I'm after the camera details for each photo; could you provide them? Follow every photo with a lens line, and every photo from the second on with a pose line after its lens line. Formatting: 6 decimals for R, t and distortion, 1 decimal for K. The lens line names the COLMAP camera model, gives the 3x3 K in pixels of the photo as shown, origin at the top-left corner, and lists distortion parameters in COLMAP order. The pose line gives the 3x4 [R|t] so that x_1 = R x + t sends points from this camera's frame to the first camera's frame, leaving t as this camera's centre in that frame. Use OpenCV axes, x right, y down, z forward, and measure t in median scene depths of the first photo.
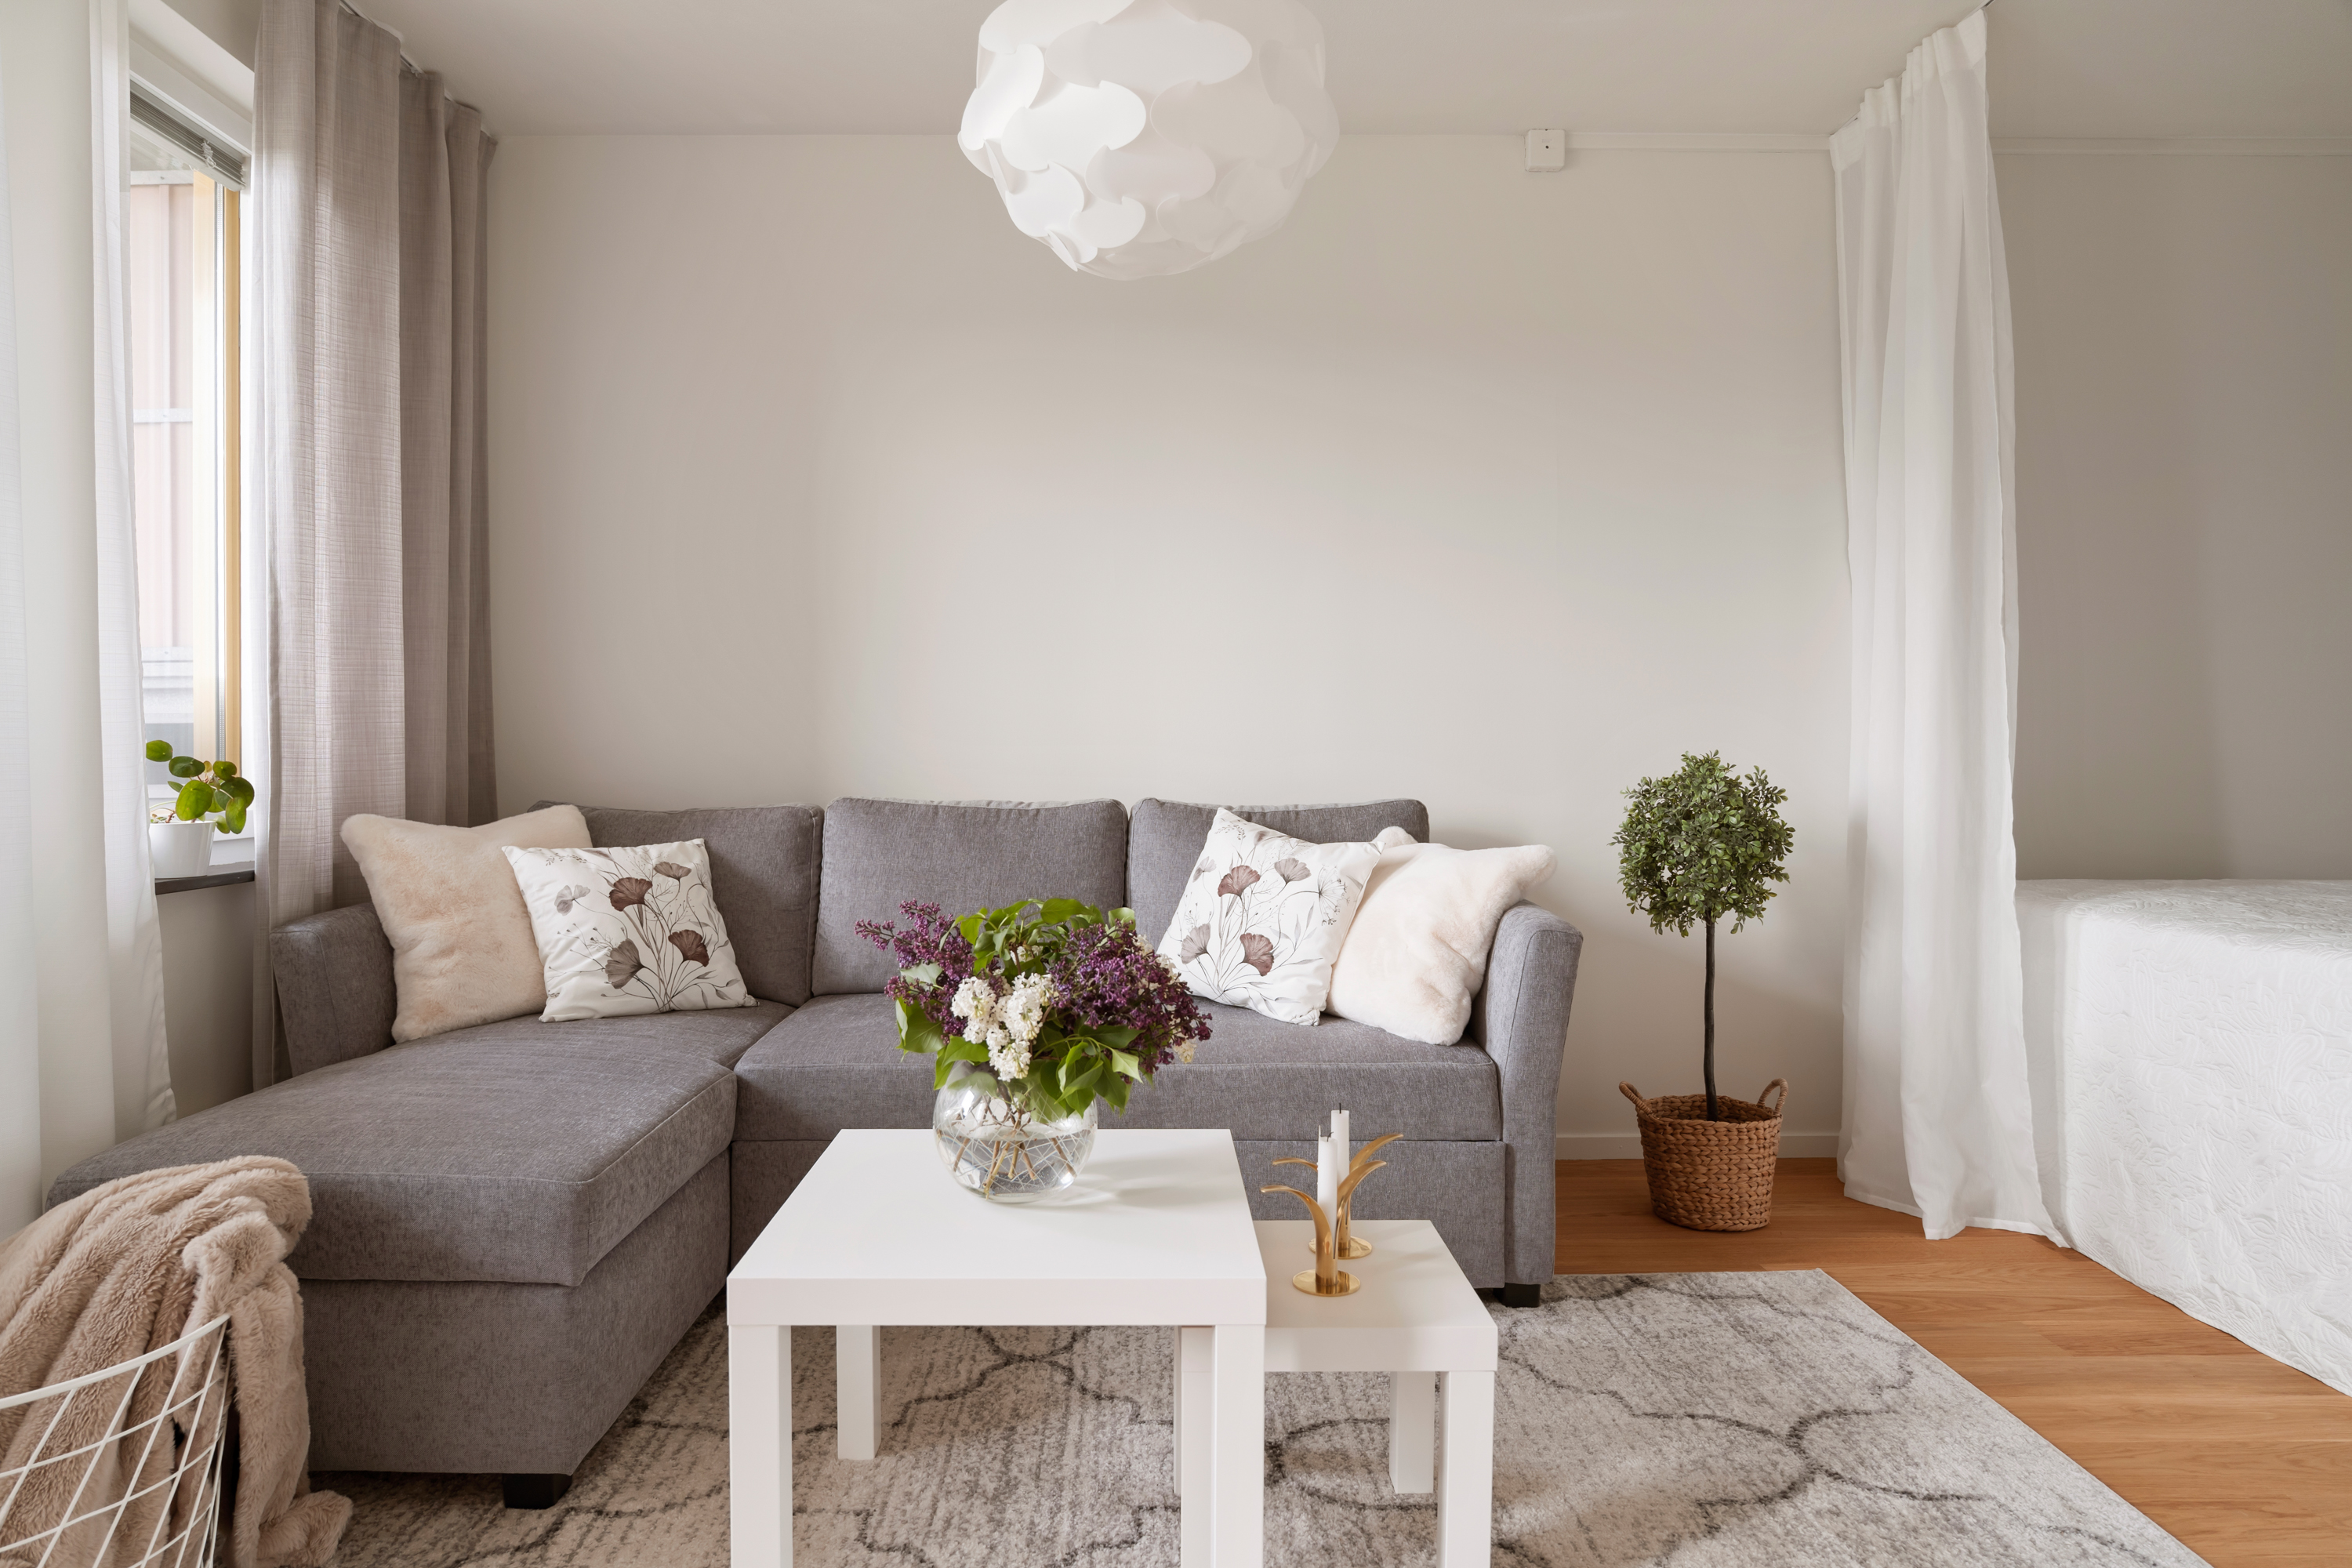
lens RADIAL K [[1398.1, 0, 1136.0], [0, 1398.1, 758.4], [0, 0, 1]] dist [-0.005437, -0.000462]
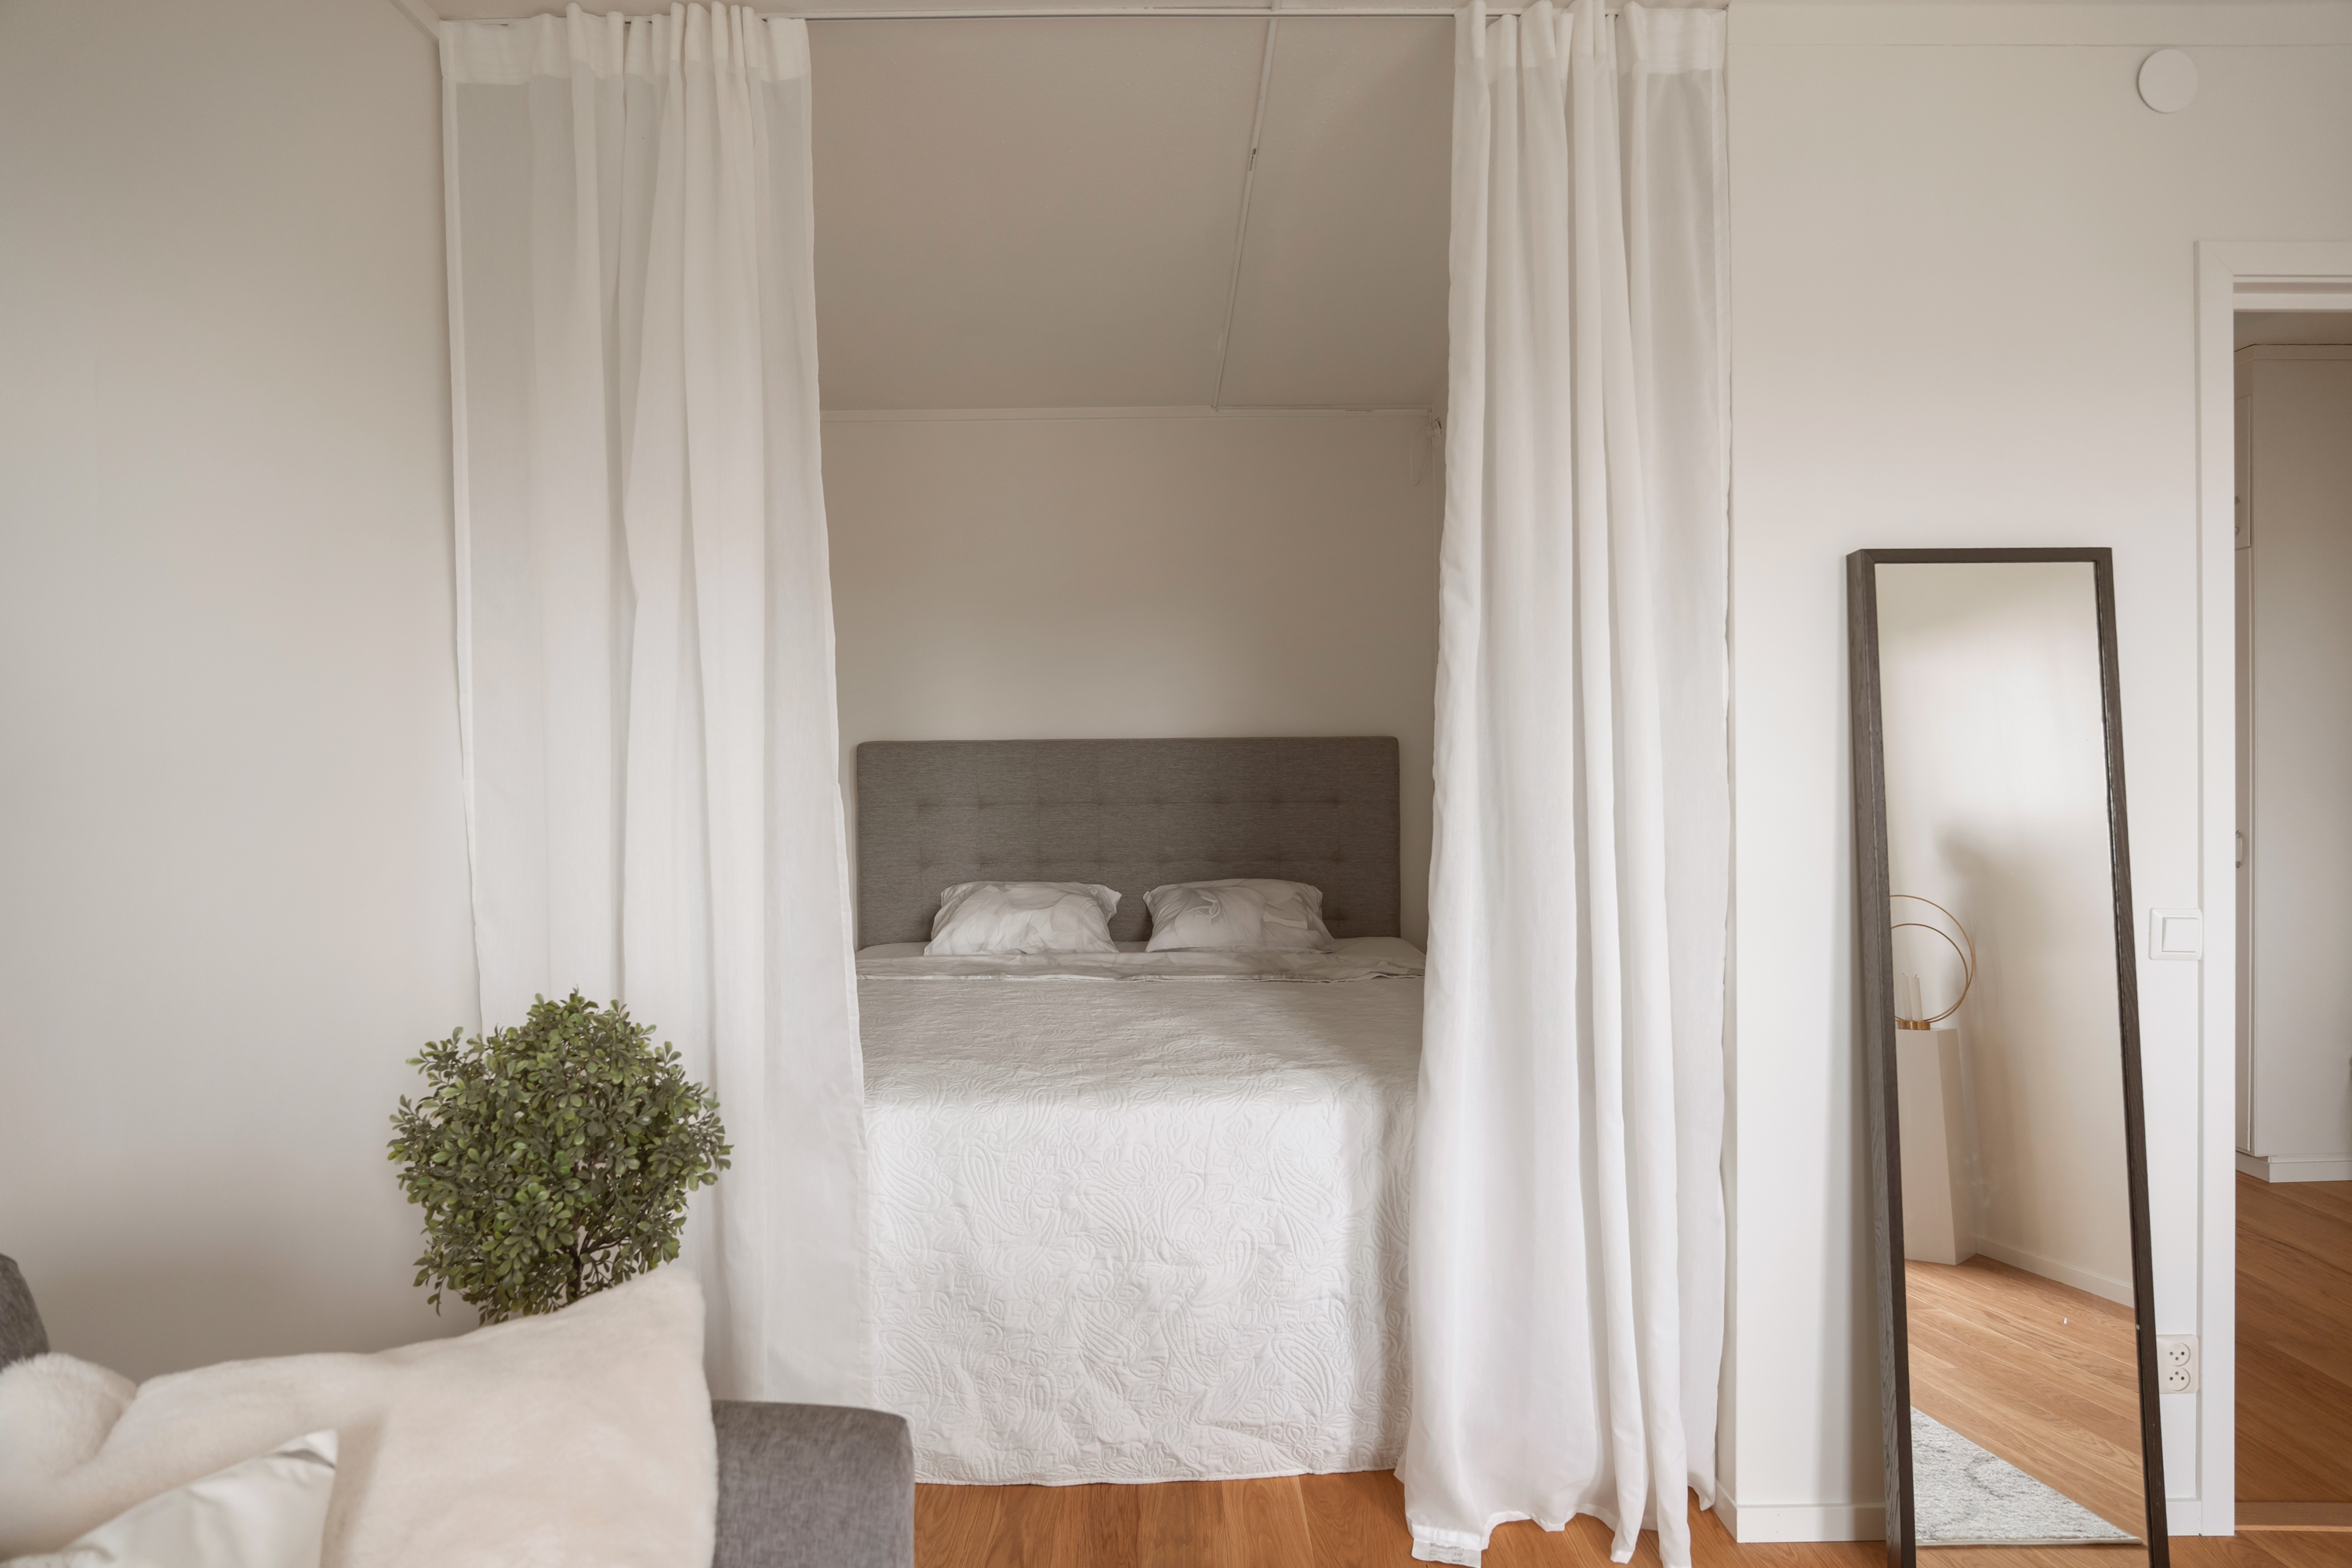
lens RADIAL K [[1286.0, 0, 1166.6], [0, 1286.0, 788.5], [0, 0, 1]] dist [-0.005194, 0.000042]
pose [[-0.014044, -0.015820, 0.999776, -0.145870], [0.006791, 0.999850, 0.015916, -0.104259], [-0.999878, 0.007013, -0.013934, 0.812254]]
